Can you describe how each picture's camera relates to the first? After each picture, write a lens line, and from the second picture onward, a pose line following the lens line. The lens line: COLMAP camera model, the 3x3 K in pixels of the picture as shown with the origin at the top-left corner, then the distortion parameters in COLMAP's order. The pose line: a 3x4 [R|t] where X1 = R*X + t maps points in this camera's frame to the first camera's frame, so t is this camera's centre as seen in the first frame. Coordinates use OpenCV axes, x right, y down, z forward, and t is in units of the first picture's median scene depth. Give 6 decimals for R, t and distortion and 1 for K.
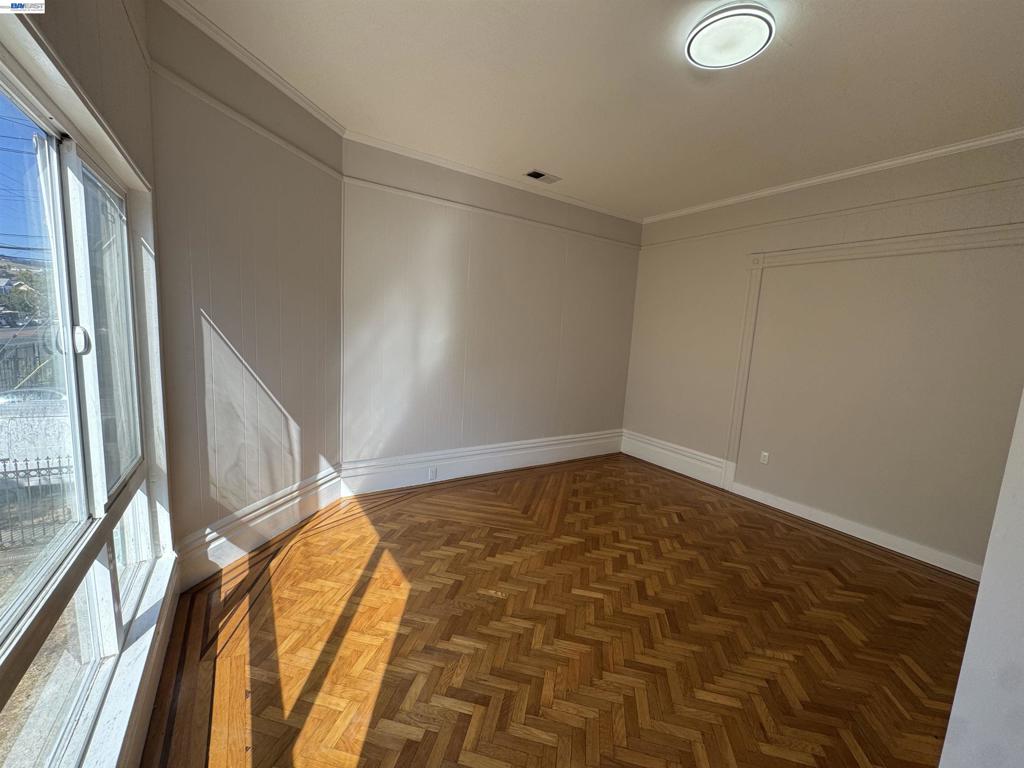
lens RADIAL K [[408.7, 0, 511.7], [0, 408.7, 381.8], [0, 0, 1]] dist [-0.000510, -0.000129]
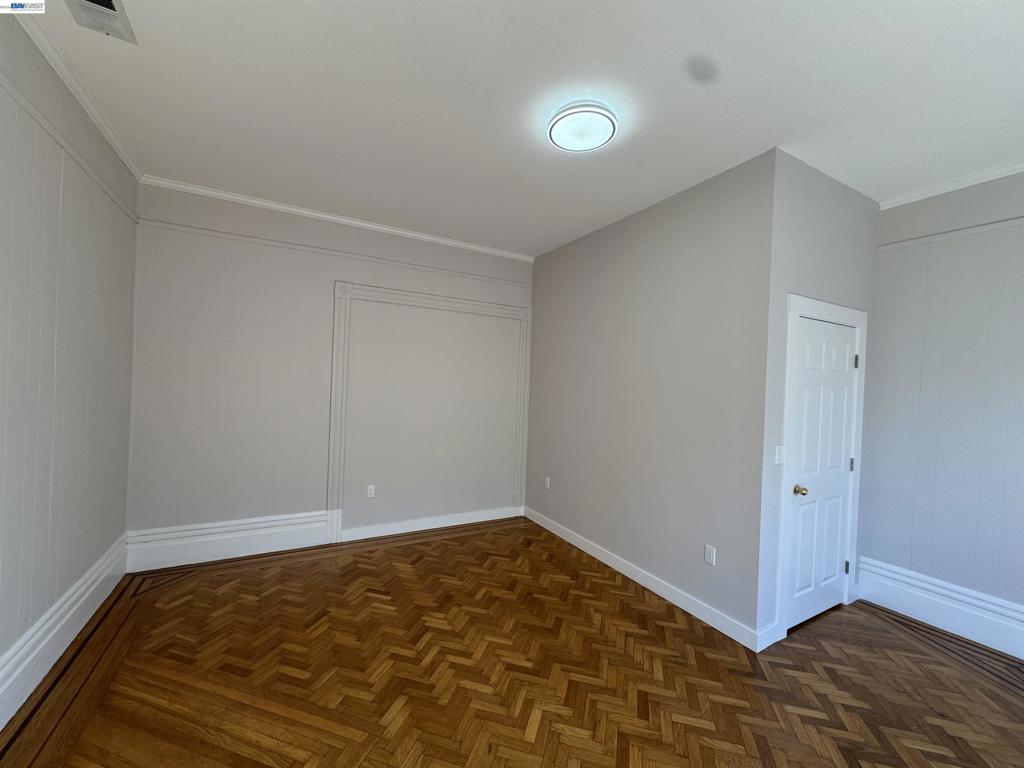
lens RADIAL K [[408.7, 0, 511.7], [0, 408.7, 381.8], [0, 0, 1]] dist [-0.000510, -0.000129]
pose [[0.071348, -0.054716, 0.995950, -0.485785], [0.092227, 0.994579, 0.048034, -0.139605], [-0.993179, 0.088427, 0.076007, 0.837579]]
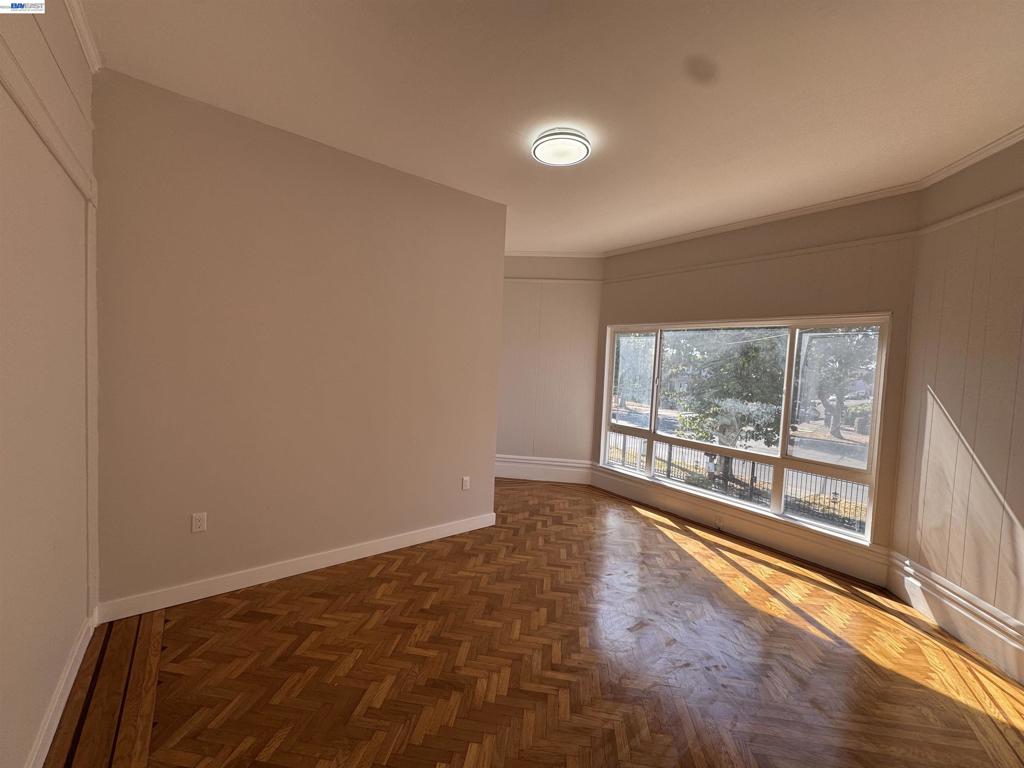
lens RADIAL K [[408.7, 0, 511.7], [0, 408.7, 381.8], [0, 0, 1]] dist [-0.000510, -0.000129]
pose [[-0.990355, -0.104328, -0.091169, 0.530029], [-0.118188, 0.979532, 0.162936, -0.199485], [0.072304, 0.172140, -0.982415, 1.765907]]
